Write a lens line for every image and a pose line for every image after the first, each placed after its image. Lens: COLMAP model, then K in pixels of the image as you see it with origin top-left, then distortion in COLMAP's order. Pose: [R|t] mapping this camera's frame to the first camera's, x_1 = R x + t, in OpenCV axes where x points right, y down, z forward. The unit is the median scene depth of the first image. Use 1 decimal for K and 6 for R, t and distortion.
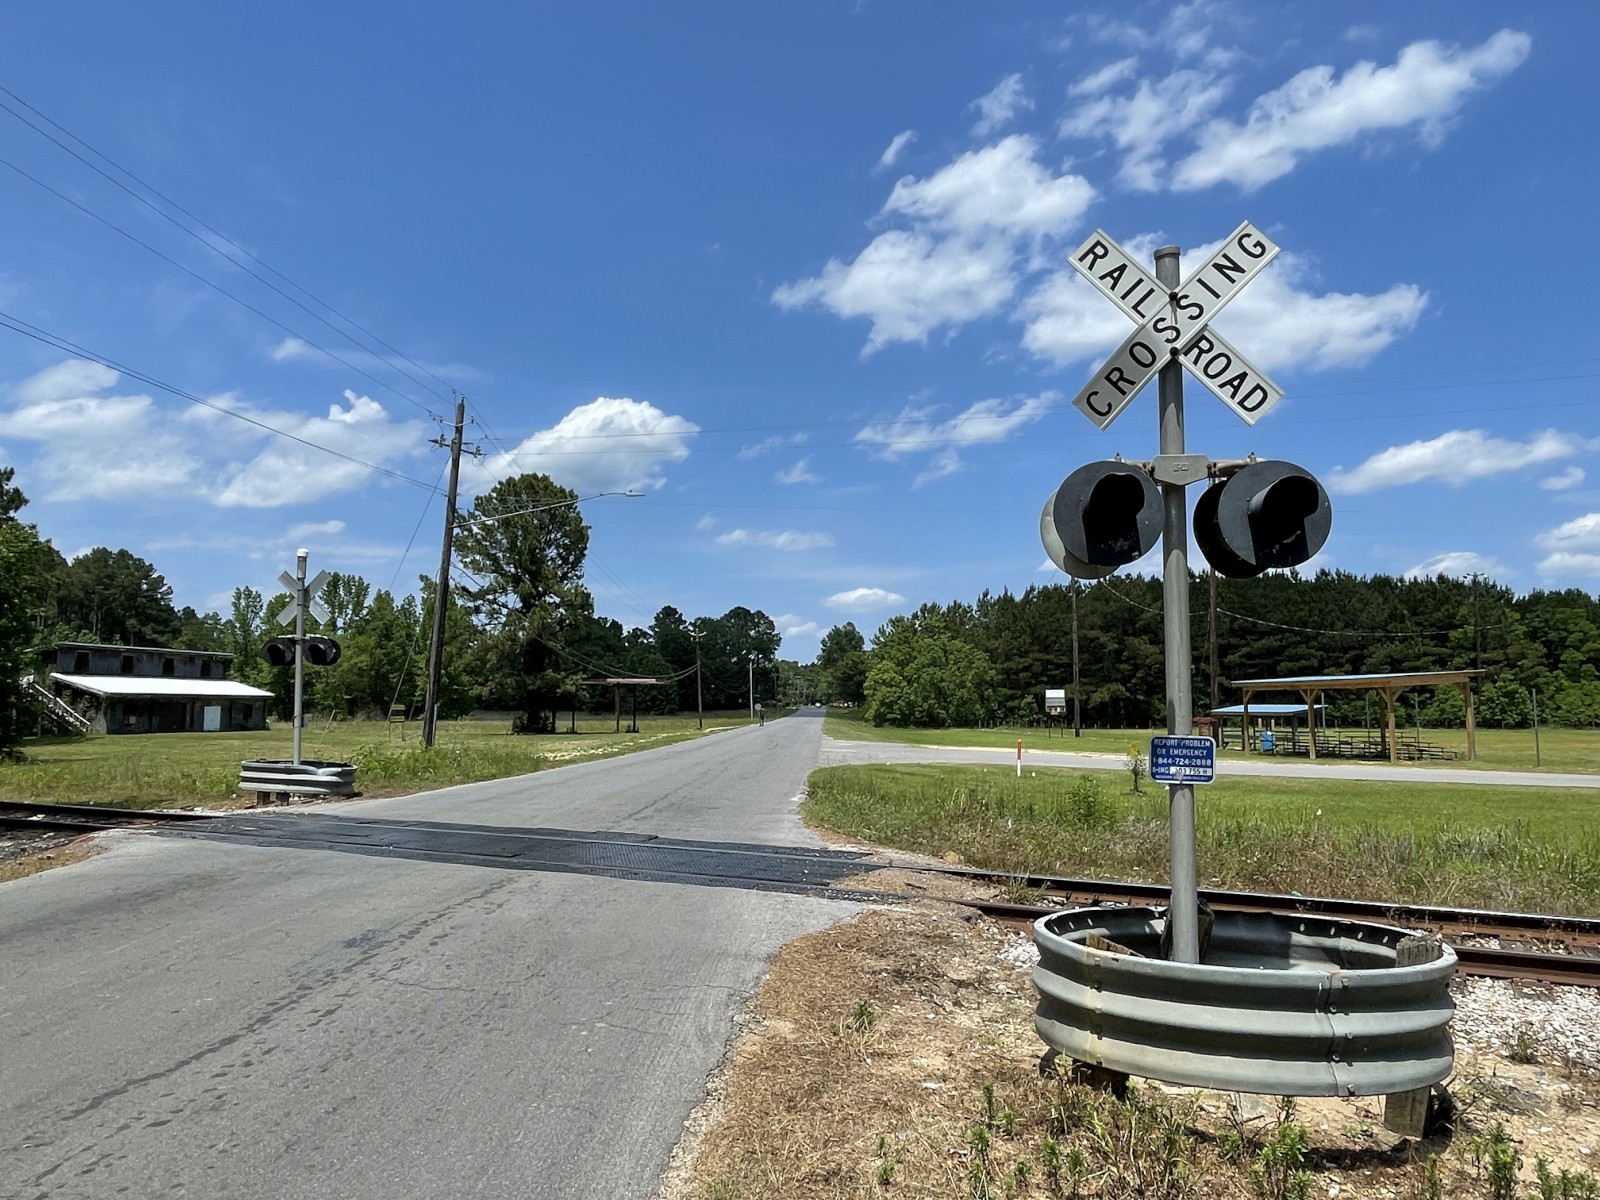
lens RADIAL K [[1072.3, 0, 810.9], [0, 1072.3, 599.2], [0, 0, 1]] dist [-0.008487, -0.003238]
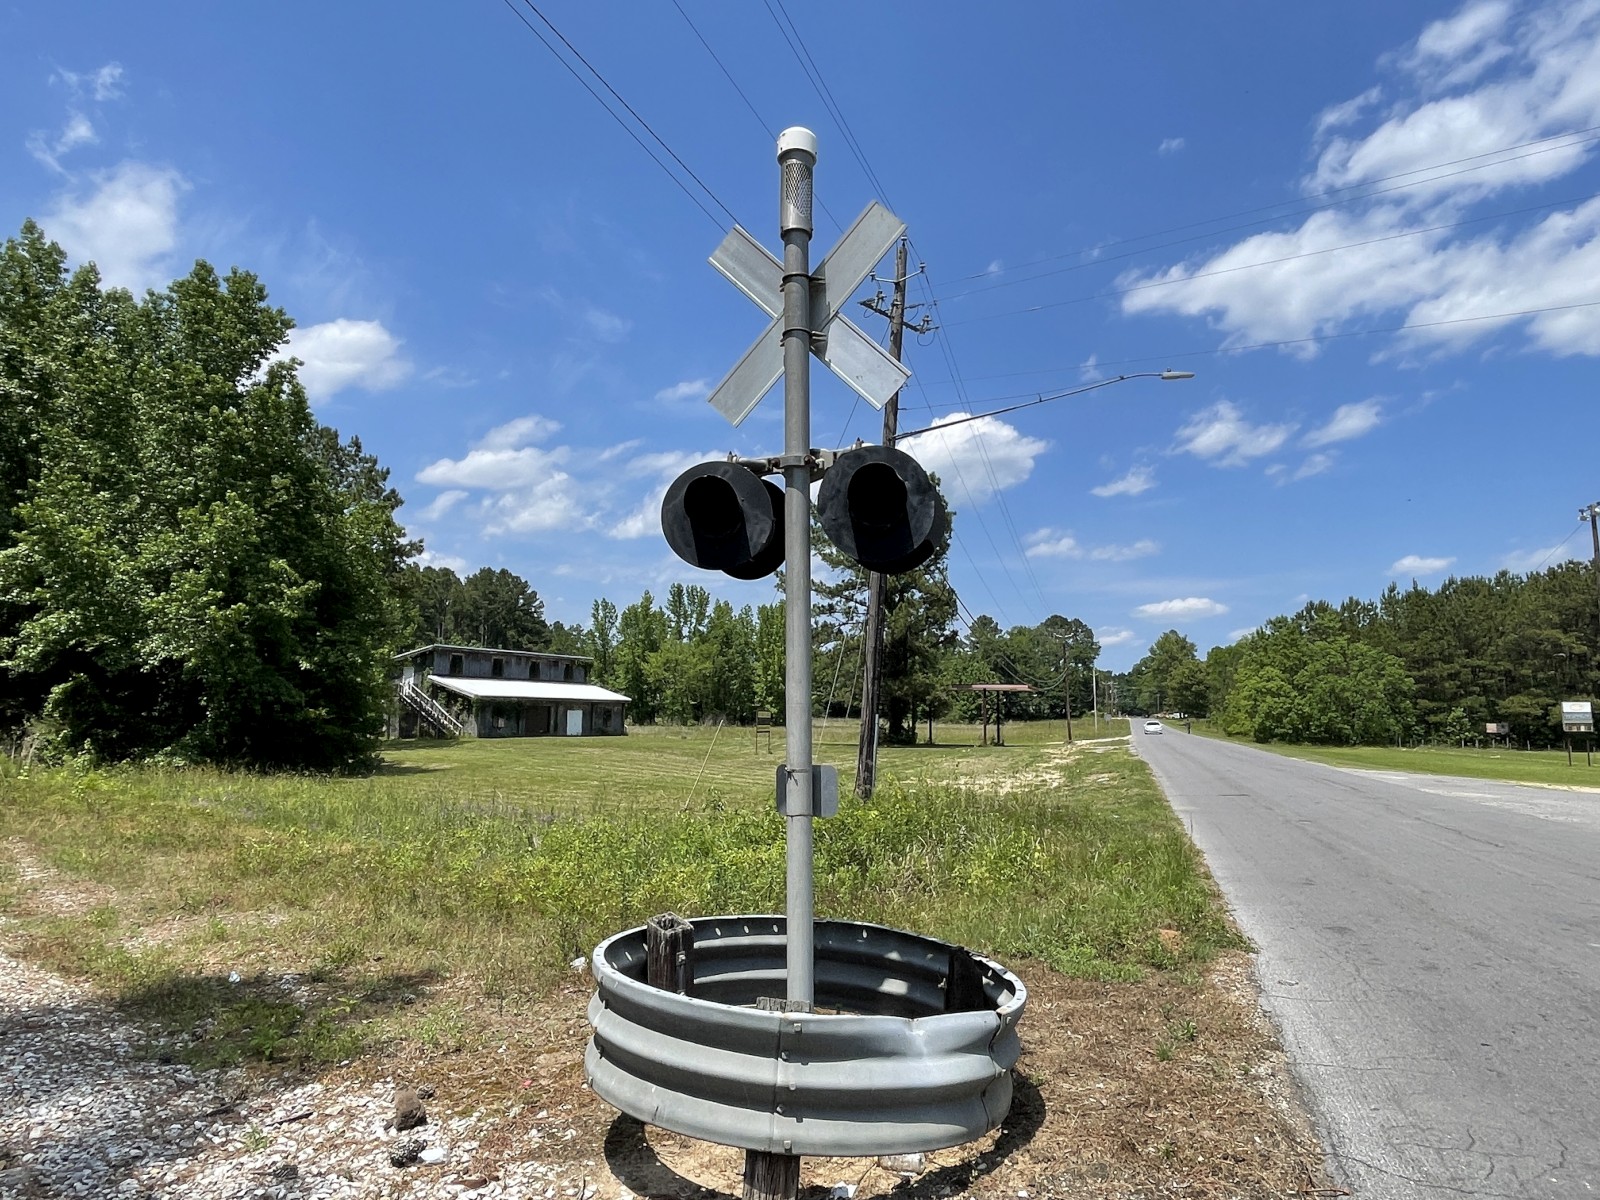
lens RADIAL K [[1023.0, 0, 803.9], [0, 1023.0, 607.6], [0, 0, 1]] dist [-0.019252, -0.001286]
pose [[0.957405, -0.015696, -0.288322, -0.767529], [0.014325, 0.999874, -0.006862, 0.136646], [0.288393, 0.002439, 0.957509, 1.450173]]
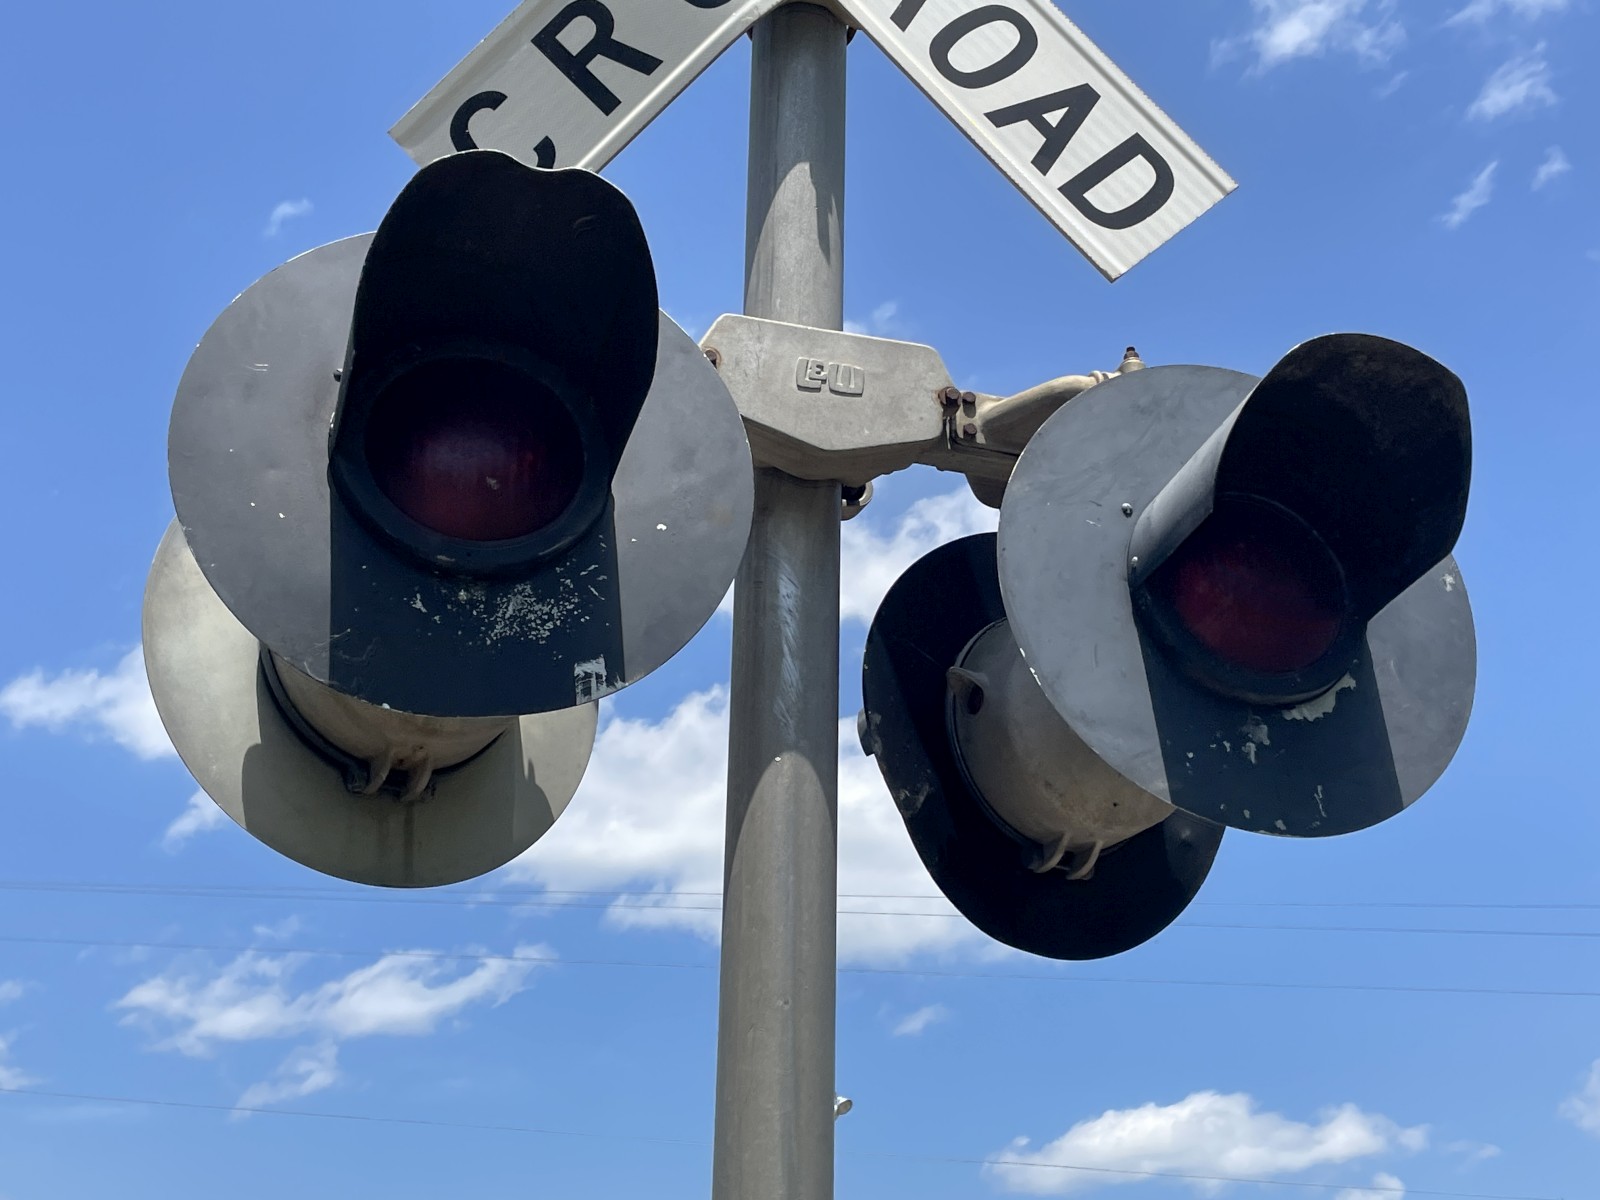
lens RADIAL K [[2079.4, 0, 821.8], [0, 2079.4, 581.8], [0, 0, 1]] dist [0.070854, 0.000000]
pose [[0.932066, 0.166804, 0.321605, 0.110040], [-0.043389, 0.932709, -0.358011, 0.034839], [-0.359681, 0.319736, 0.876583, 0.329187]]
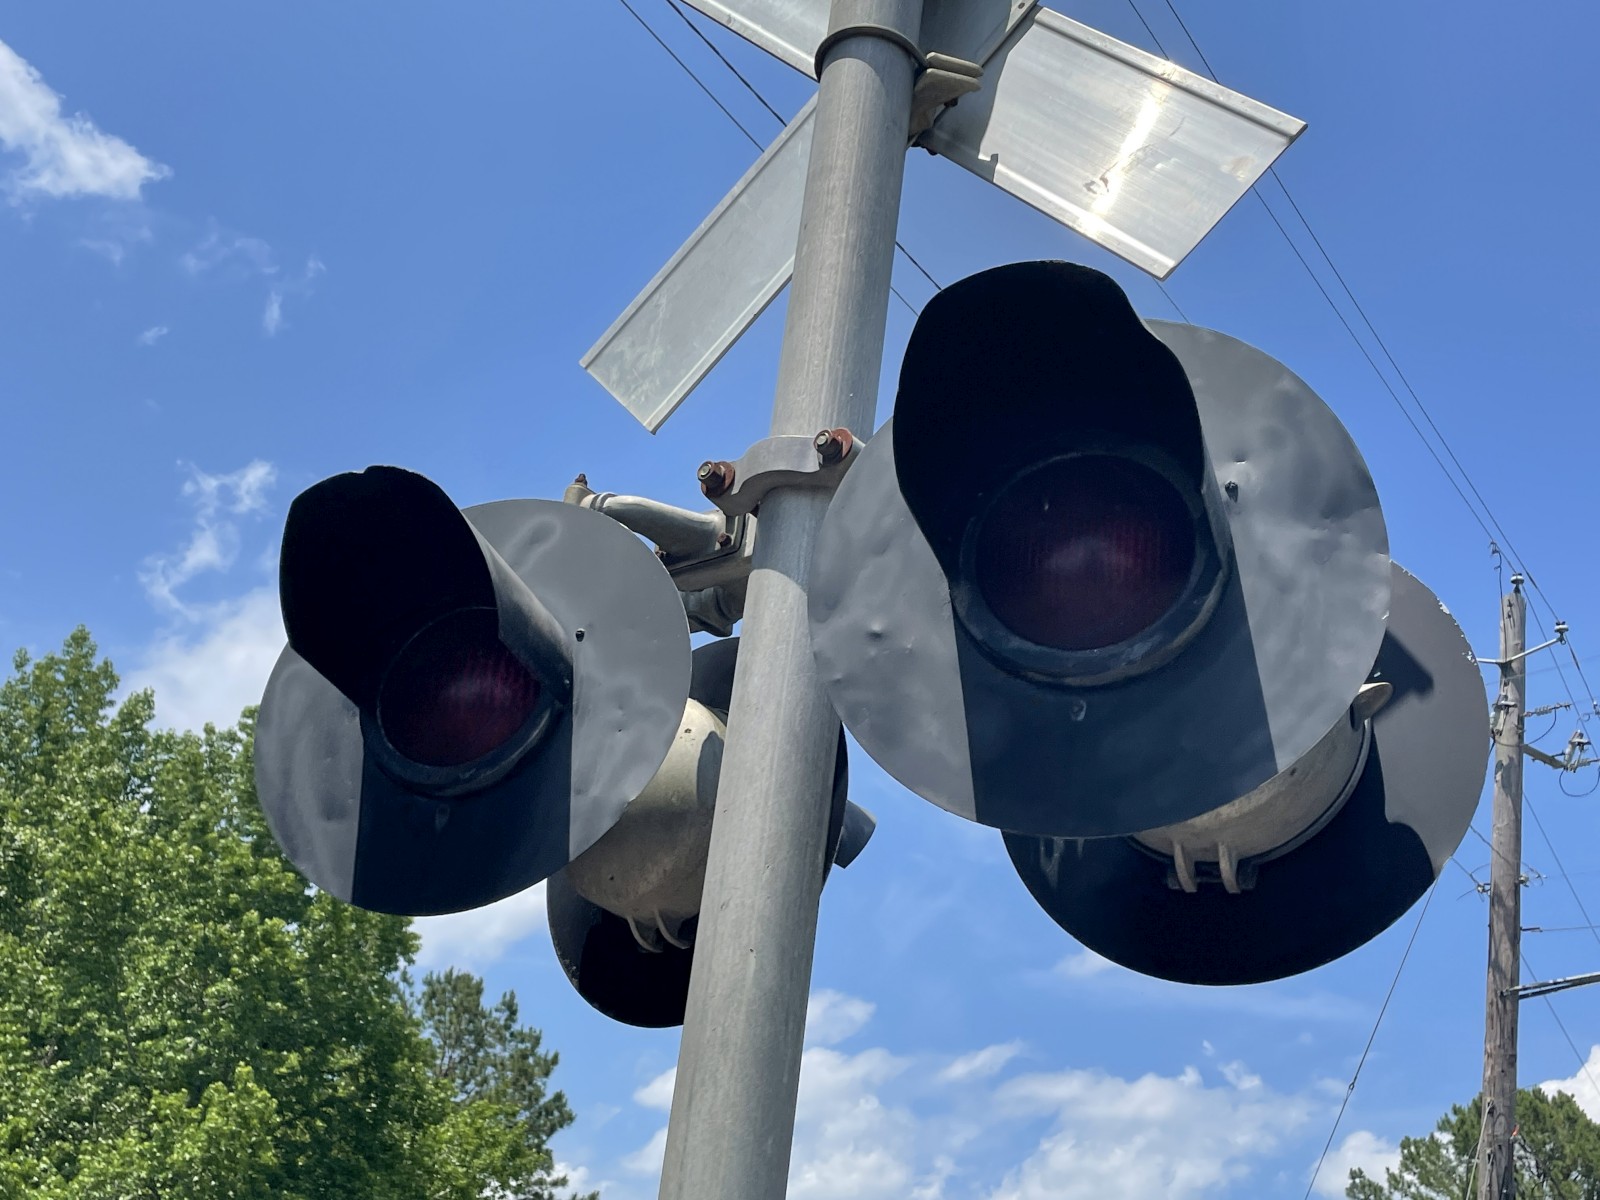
lens RADIAL K [[1880.4, 0, 817.8], [0, 1880.4, 600.2], [0, 0, 1]] dist [0.039793, 0.000000]
pose [[0.848446, -0.138882, -0.510736, -0.800490], [-0.079531, 0.920551, -0.382440, 0.156750], [0.523273, 0.365099, 0.769993, 1.741965]]
